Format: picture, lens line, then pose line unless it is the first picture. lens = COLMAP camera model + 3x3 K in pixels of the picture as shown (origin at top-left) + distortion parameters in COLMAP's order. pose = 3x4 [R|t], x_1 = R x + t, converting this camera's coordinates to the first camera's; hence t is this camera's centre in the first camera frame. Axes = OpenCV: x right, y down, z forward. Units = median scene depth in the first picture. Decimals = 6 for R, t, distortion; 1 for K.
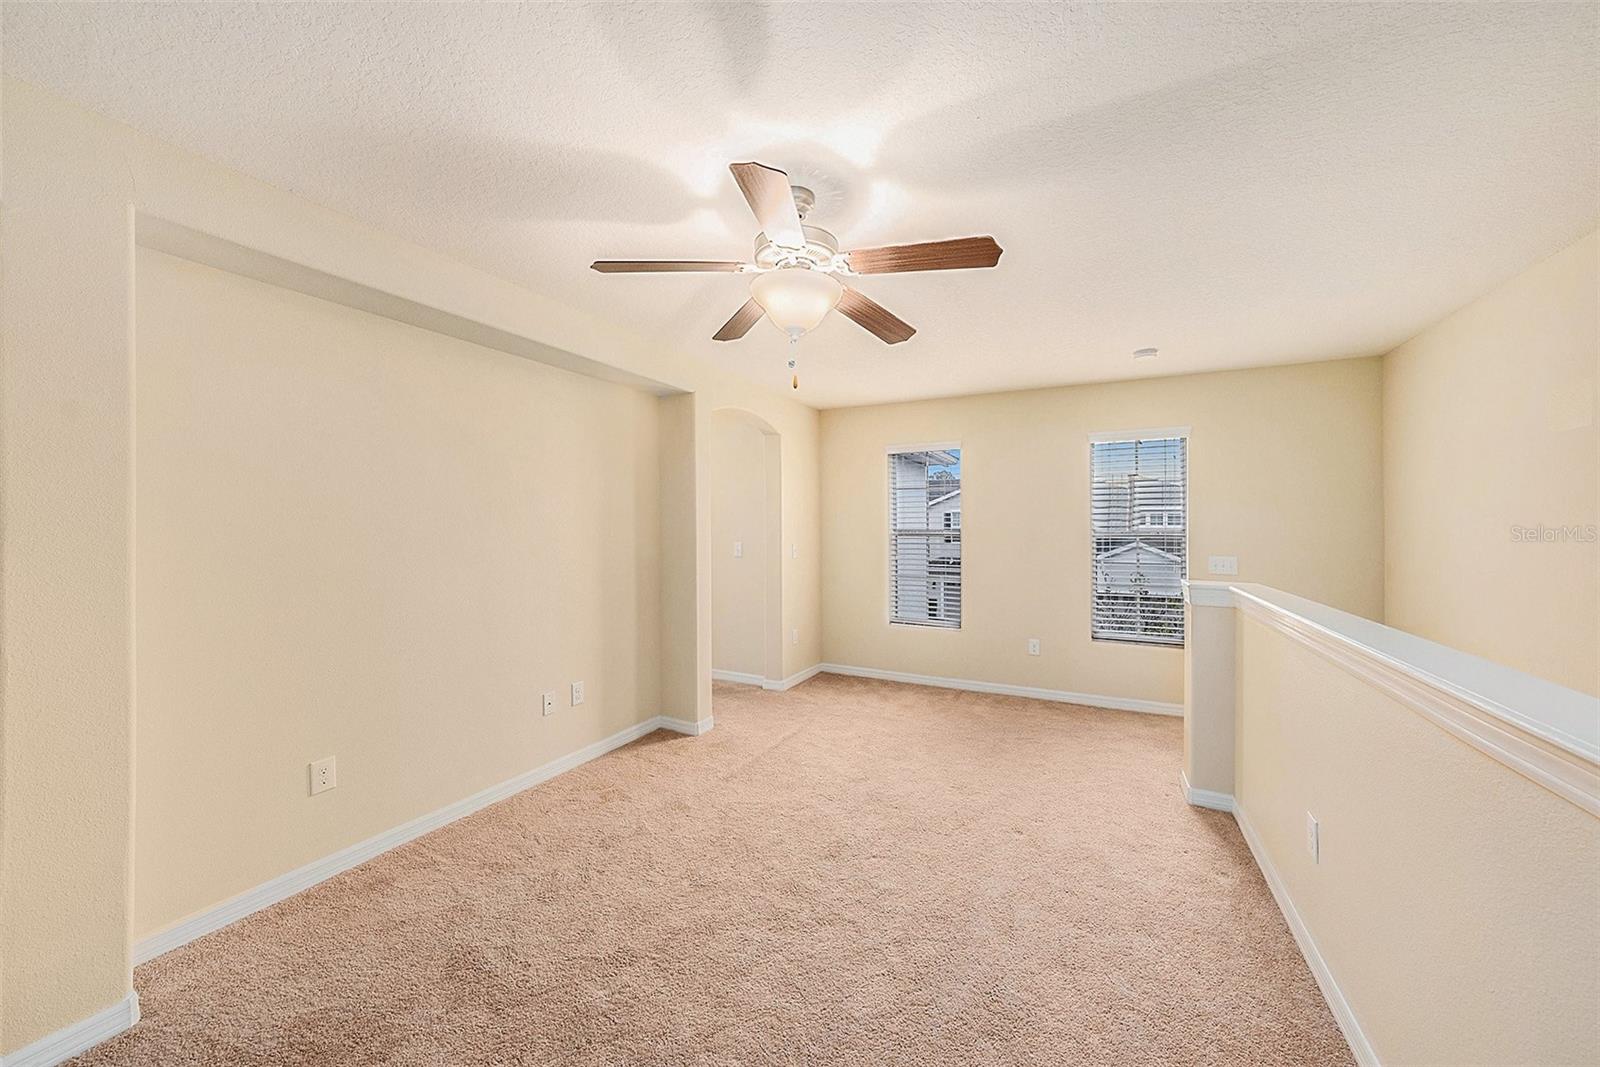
lens RADIAL K [[547.2, 0, 825.7], [0, 547.2, 537.7], [0, 0, 1]] dist [-0.000826, -0.000186]
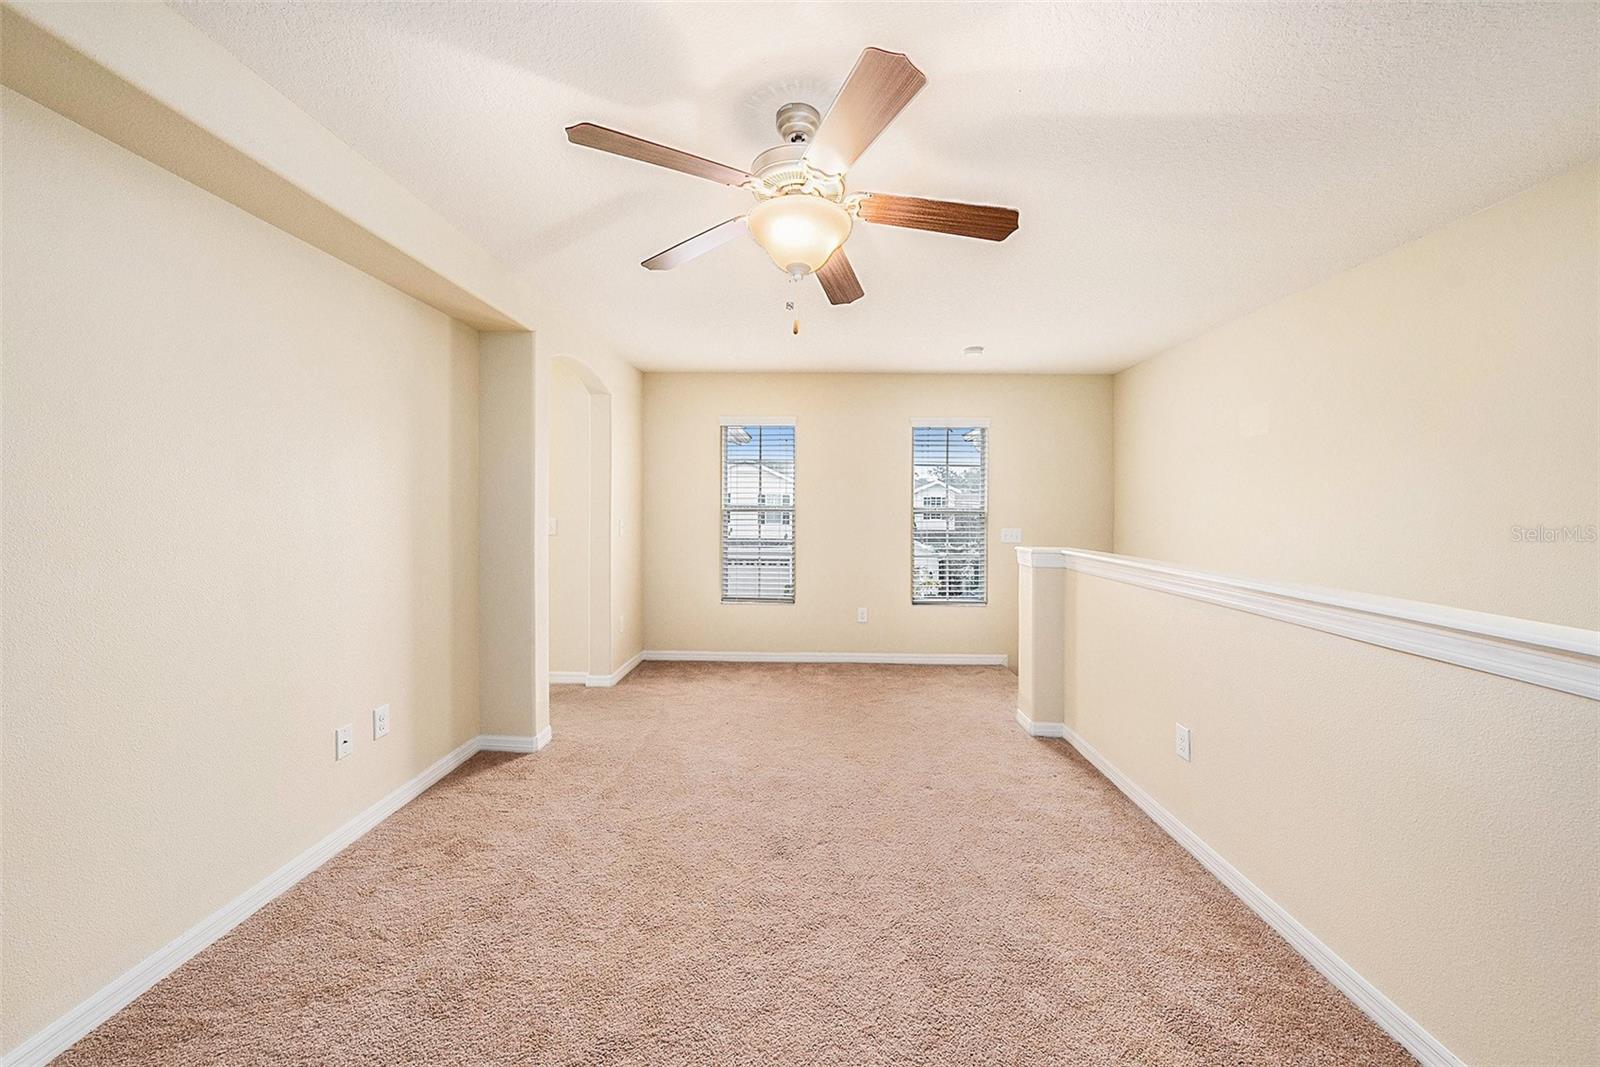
lens RADIAL K [[547.2, 0, 797.1], [0, 547.2, 523.6], [0, 0, 1]] dist [-0.000826, -0.000186]
pose [[0.915893, -0.006233, 0.401375, -0.224773], [0.001648, 0.999929, 0.011767, 0.011041], [-0.401420, -0.010116, 0.915838, 0.103685]]
